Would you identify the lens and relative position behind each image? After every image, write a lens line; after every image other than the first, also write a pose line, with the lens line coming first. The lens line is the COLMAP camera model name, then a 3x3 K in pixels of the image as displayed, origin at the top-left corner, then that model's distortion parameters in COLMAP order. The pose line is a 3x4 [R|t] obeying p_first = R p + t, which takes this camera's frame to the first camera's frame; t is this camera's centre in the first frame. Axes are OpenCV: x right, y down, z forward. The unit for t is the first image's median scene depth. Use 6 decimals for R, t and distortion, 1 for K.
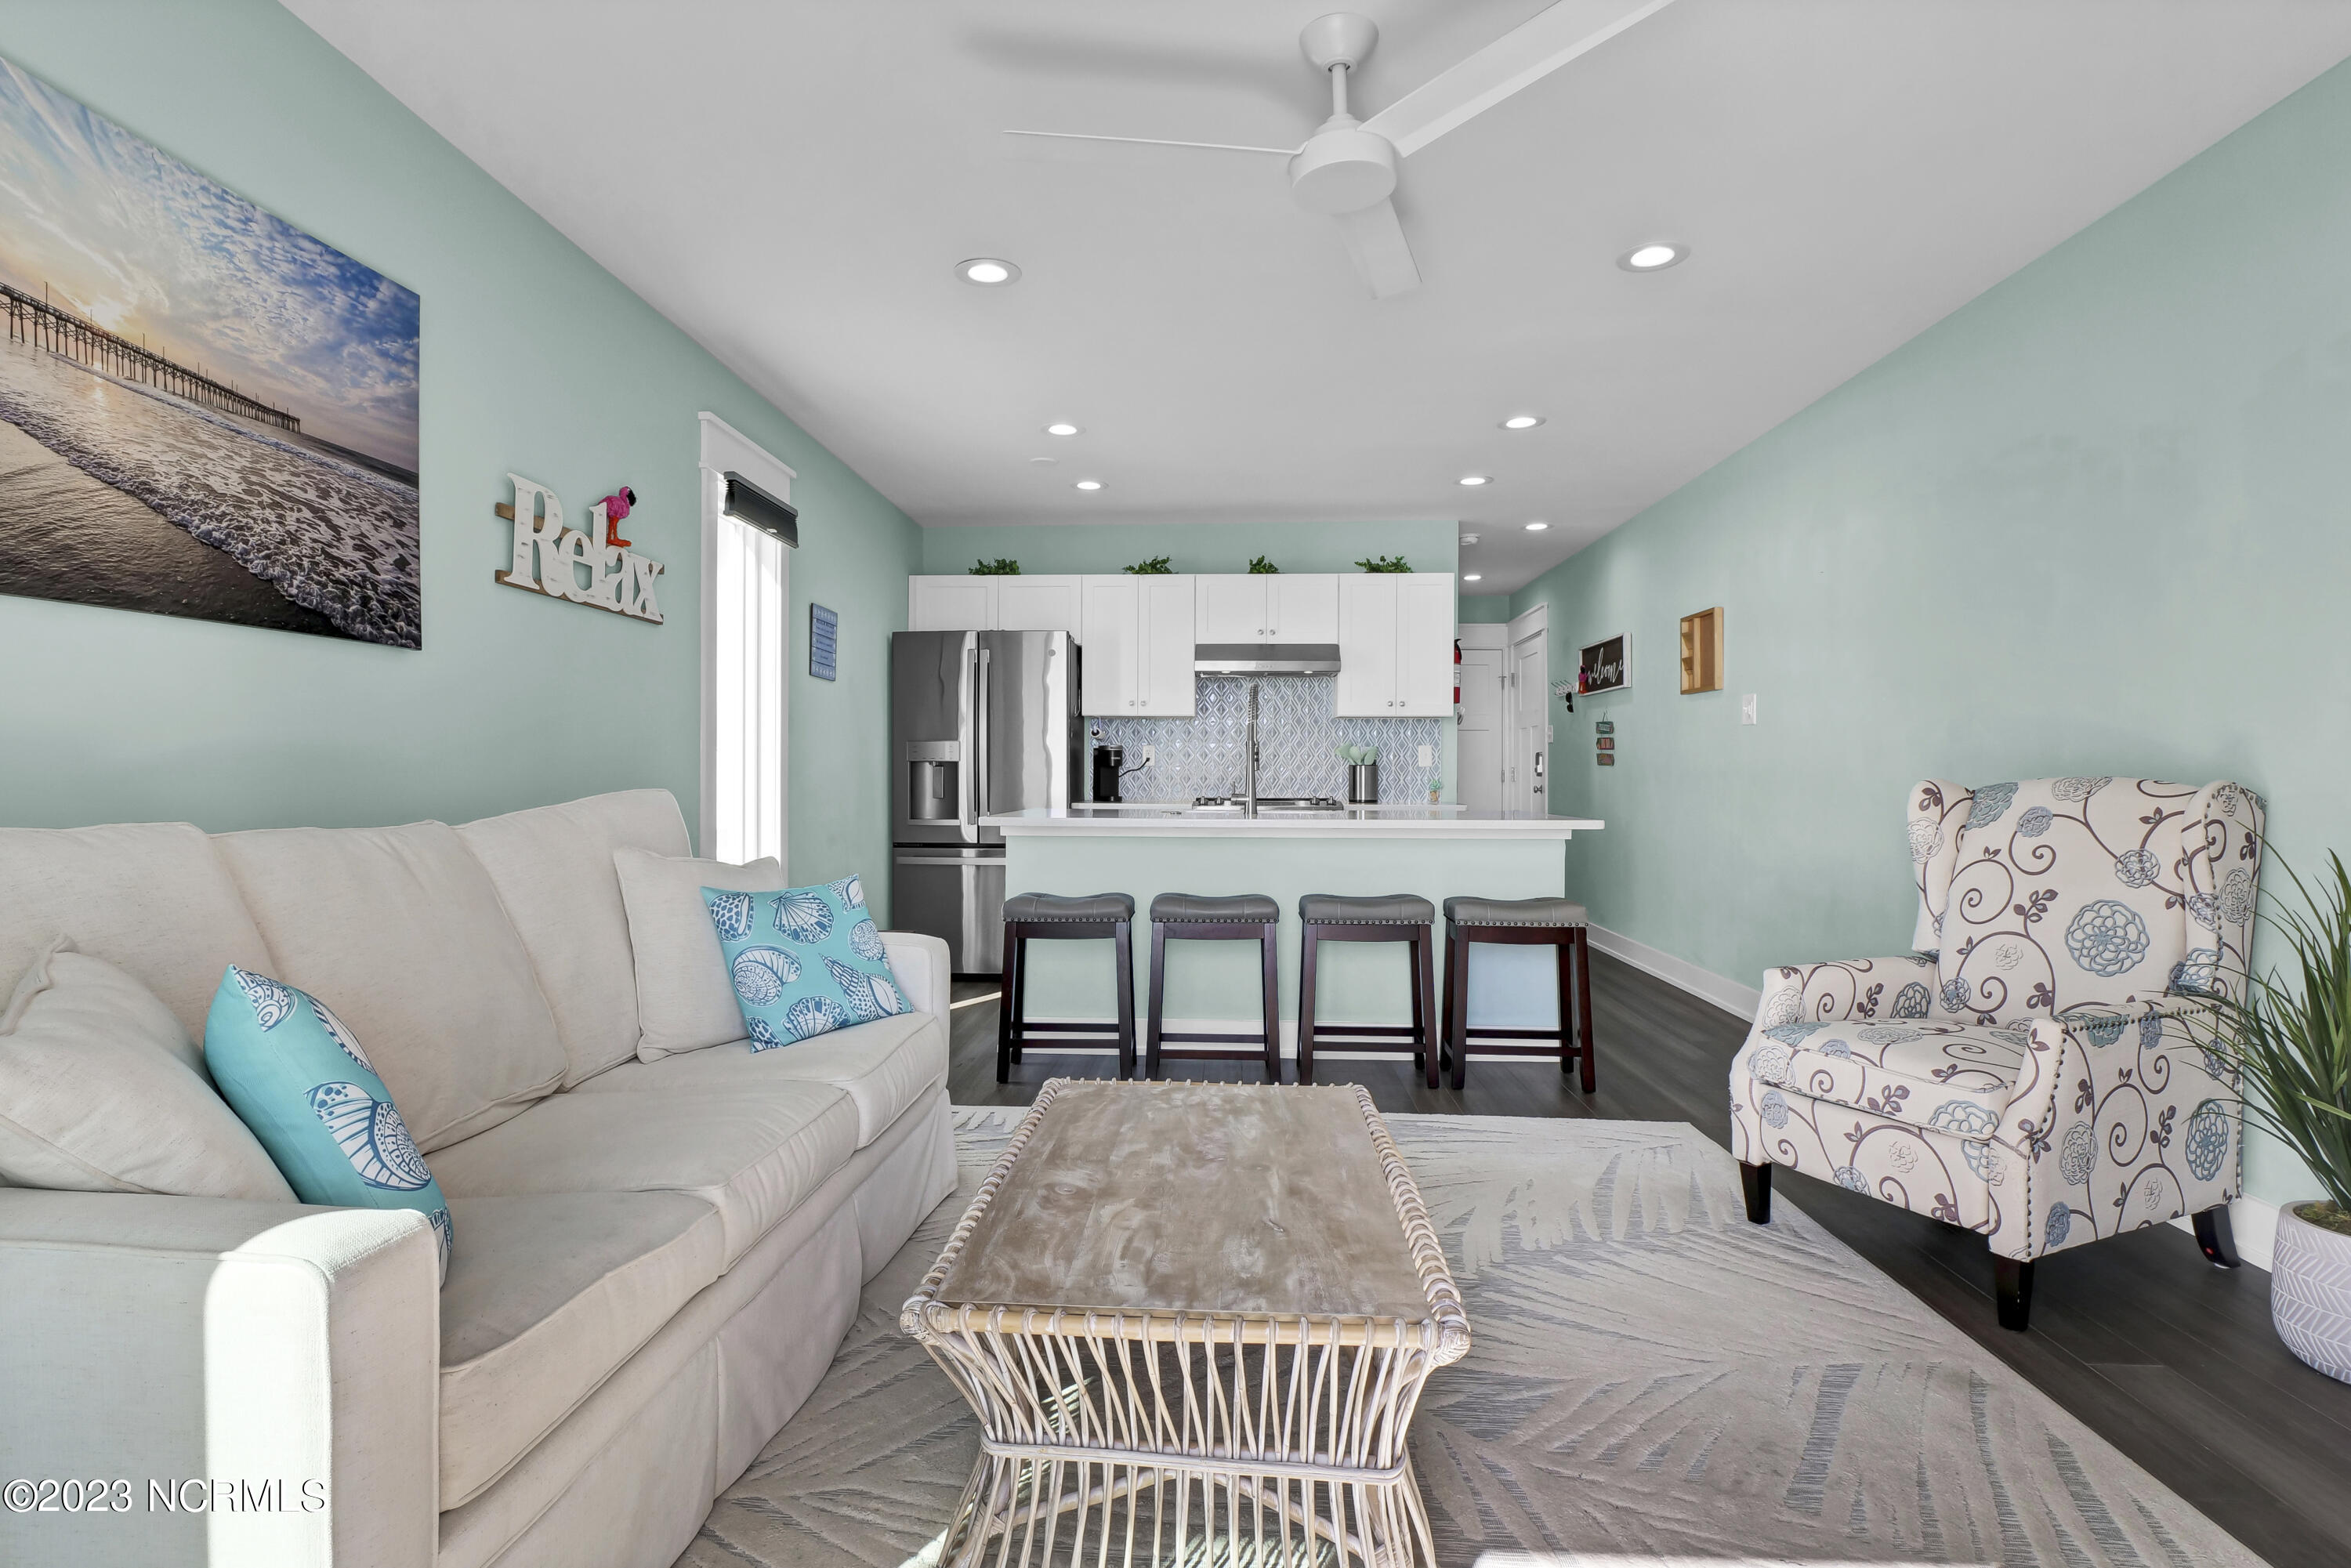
lens RADIAL K [[1206.5, 0, 1175.5], [0, 1206.5, 784.0], [0, 0, 1]] dist [-0.001133, -0.000442]
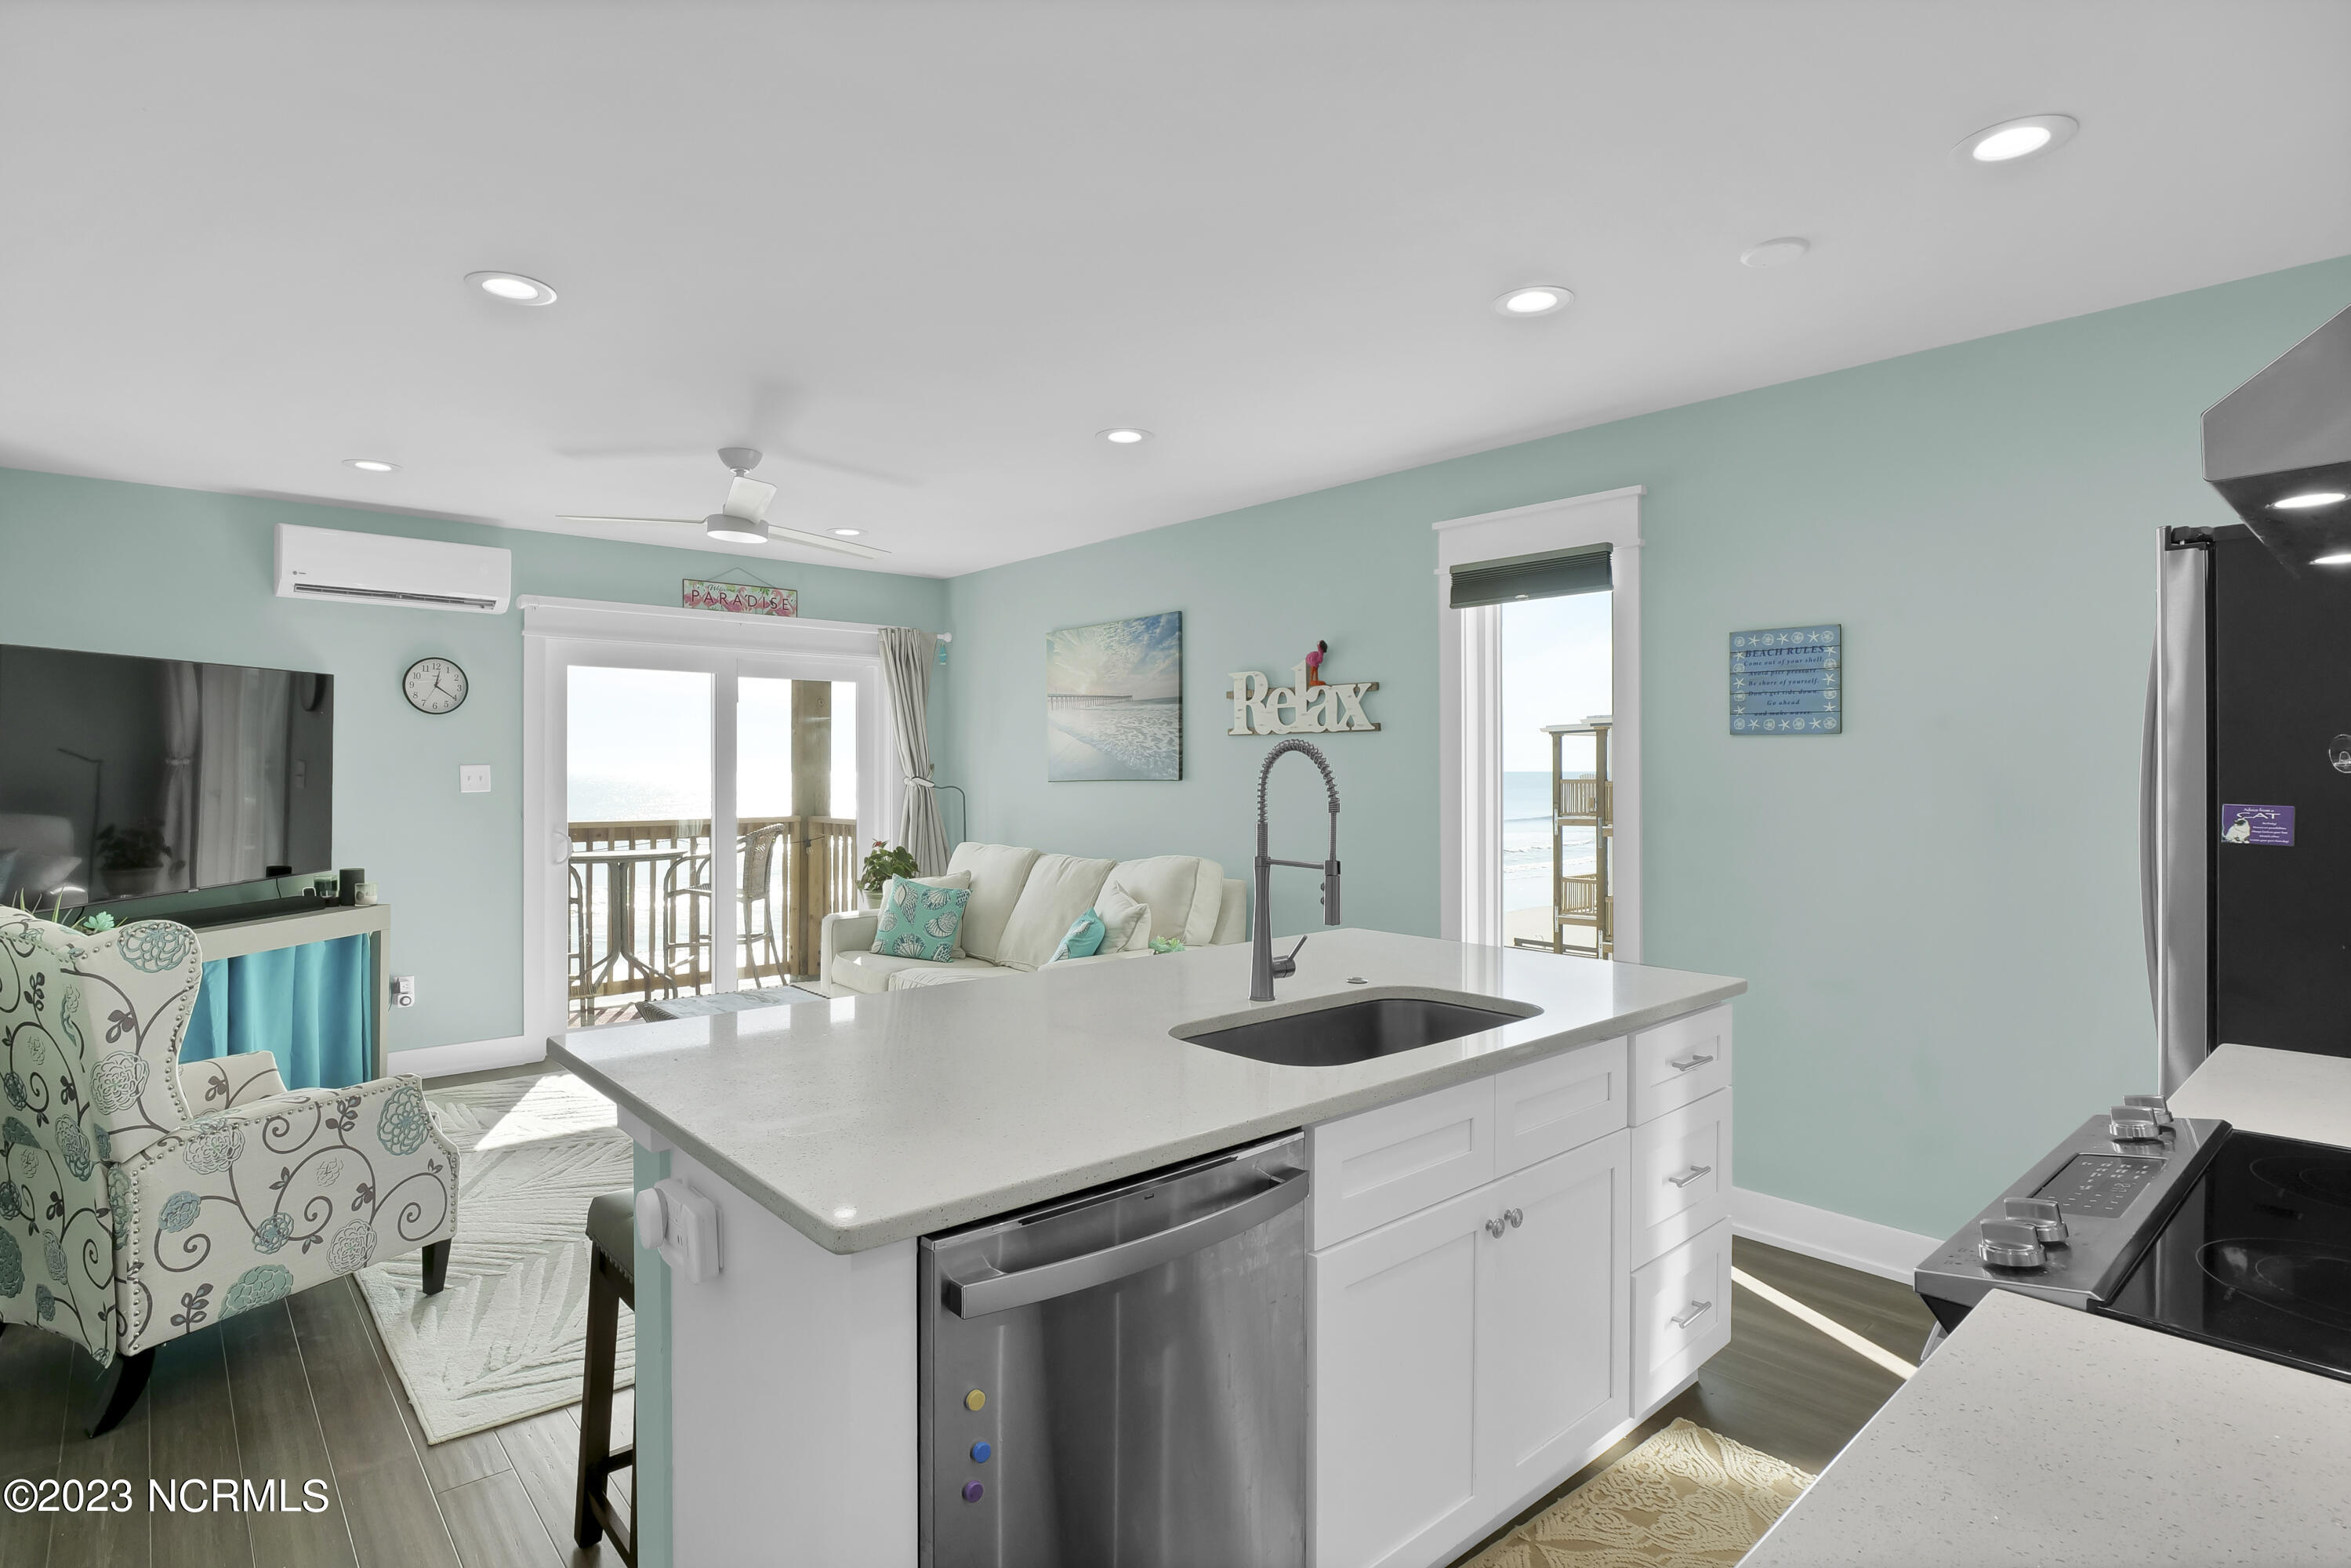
lens RADIAL K [[1206.6, 0, 1175.5], [0, 1206.6, 784.0], [0, 0, 1]] dist [-0.001133, -0.000442]
pose [[-0.703434, 0.001498, -0.710759, 0.854793], [-0.006786, 0.999938, 0.008824, -0.123704], [0.710729, 0.011030, -0.703380, 2.452508]]
